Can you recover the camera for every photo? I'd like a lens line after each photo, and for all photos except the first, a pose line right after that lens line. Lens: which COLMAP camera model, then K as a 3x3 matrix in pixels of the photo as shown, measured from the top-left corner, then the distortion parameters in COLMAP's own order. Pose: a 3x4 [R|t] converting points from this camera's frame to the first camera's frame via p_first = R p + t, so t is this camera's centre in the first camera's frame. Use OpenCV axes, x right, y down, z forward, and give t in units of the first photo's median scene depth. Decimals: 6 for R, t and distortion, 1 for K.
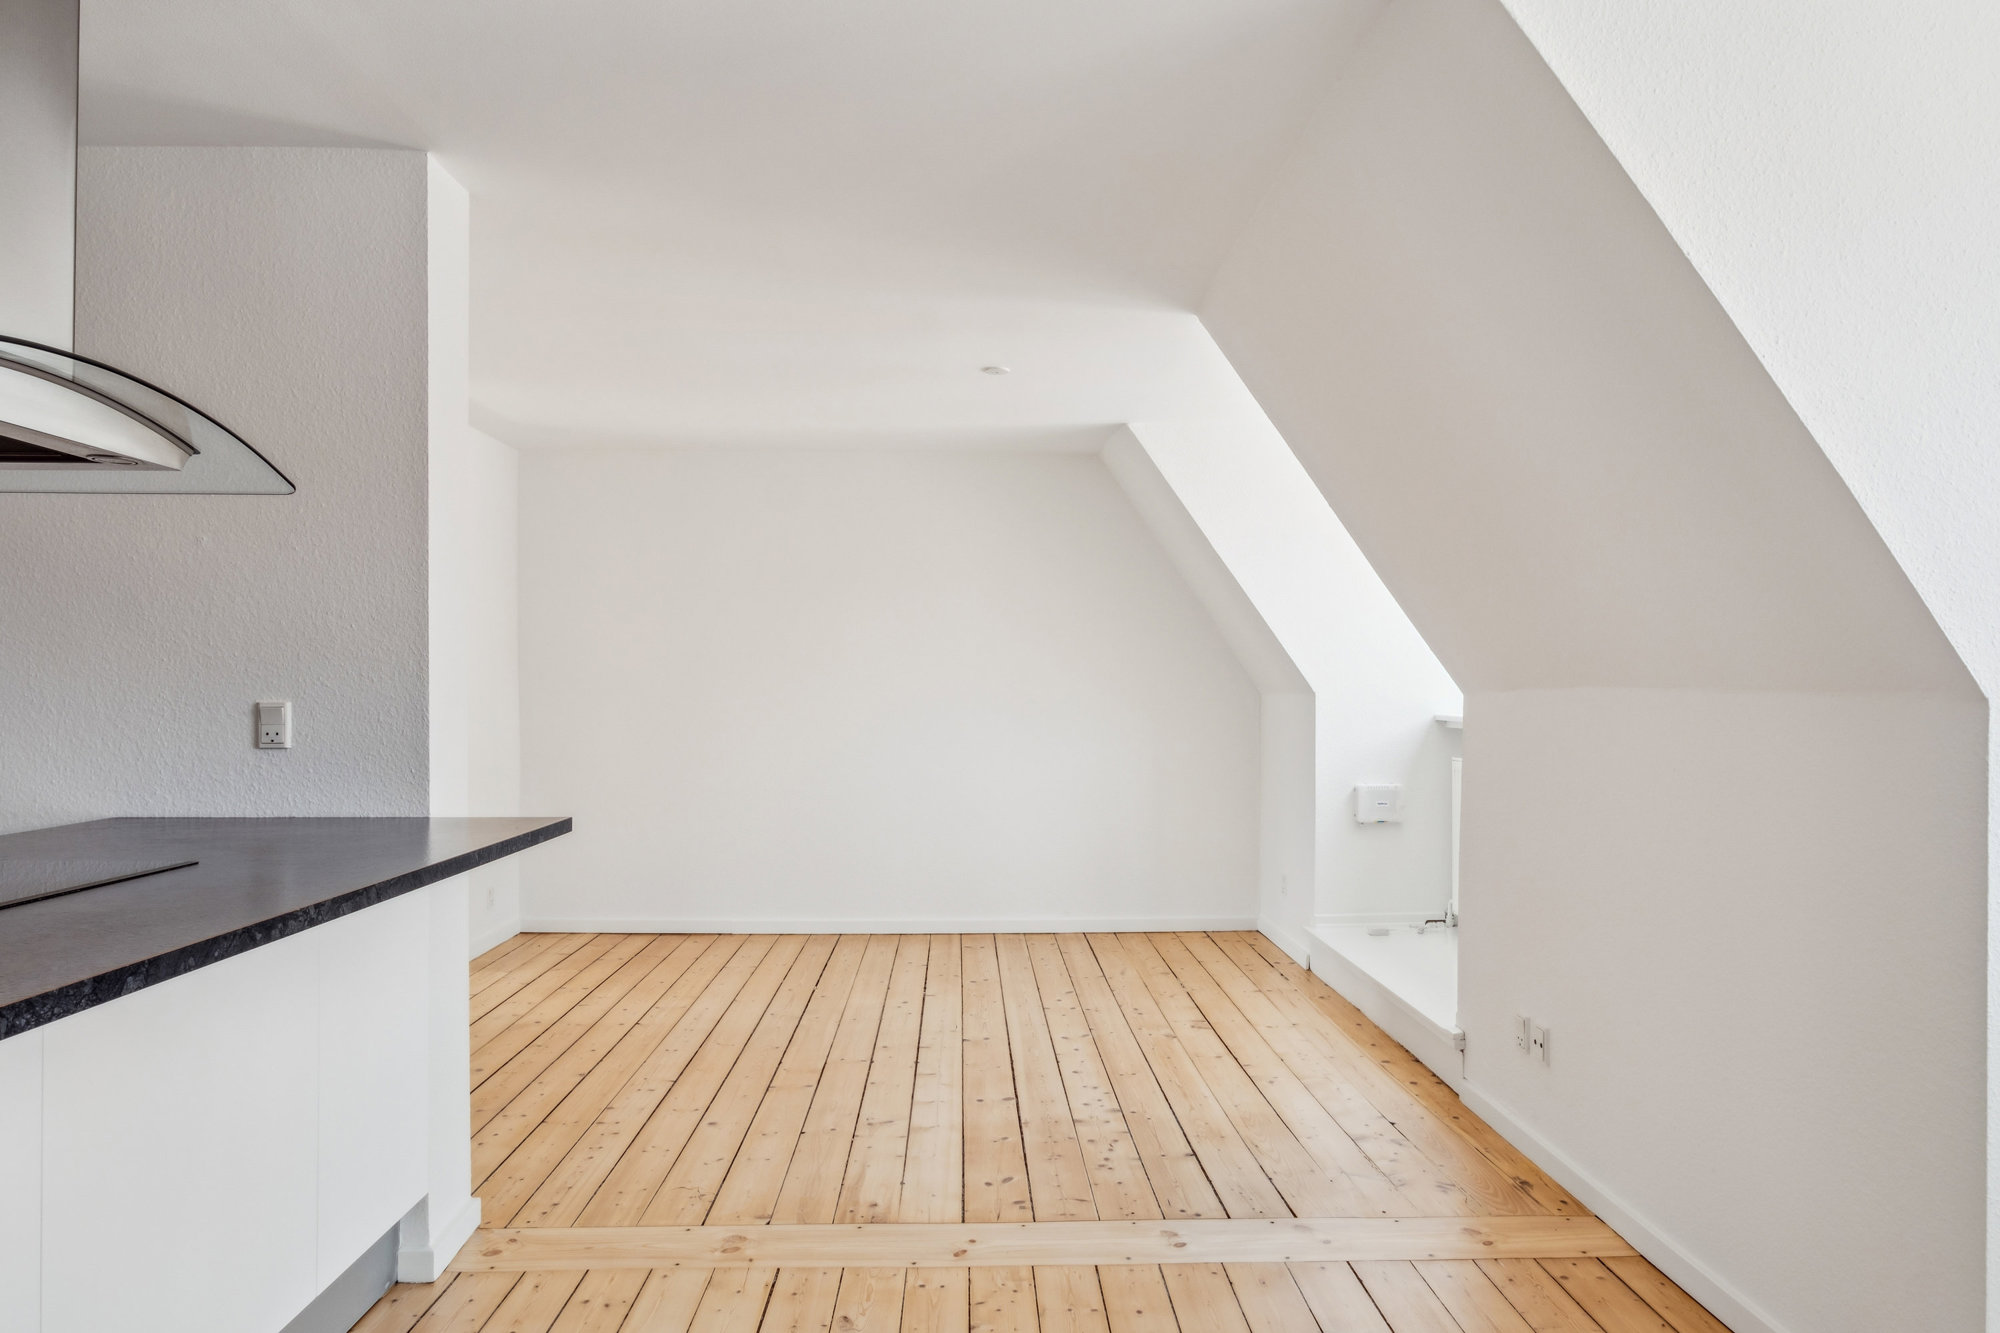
lens RADIAL K [[1213.1, 0, 1006.6], [0, 1213.1, 672.9], [0, 0, 1]] dist [0.000585, 0.001565]
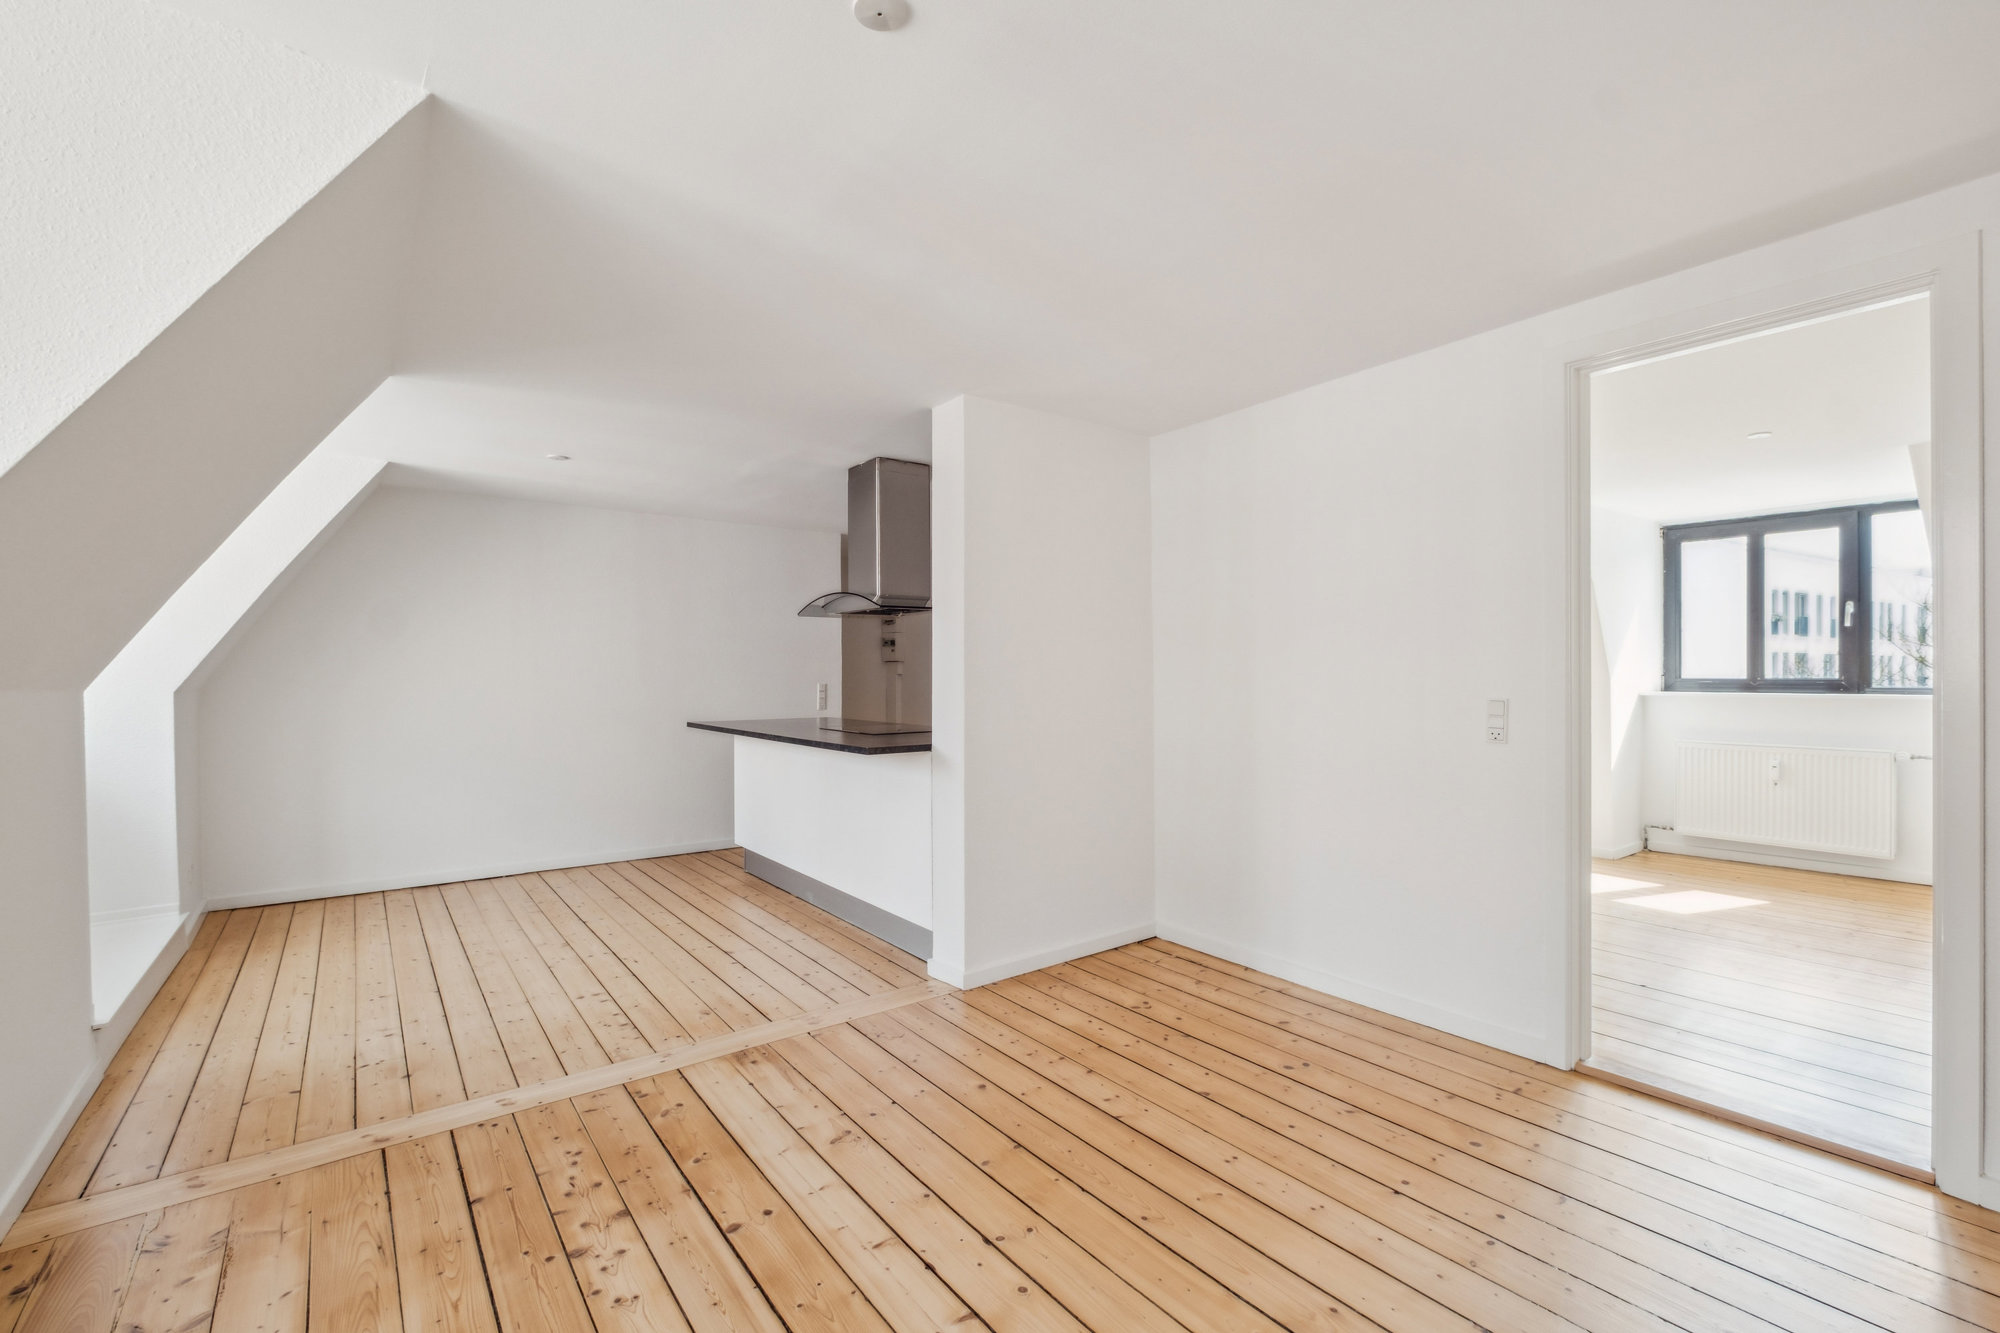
lens RADIAL K [[860.3, 0, 994.3], [0, 860.3, 673.3], [0, 0, 1]] dist [-0.014558, -0.000551]
pose [[-0.817959, 0.003422, -0.575266, 0.205345], [0.009159, 0.999933, -0.007075, 0.011084], [0.575203, -0.011056, -0.817936, 1.805285]]
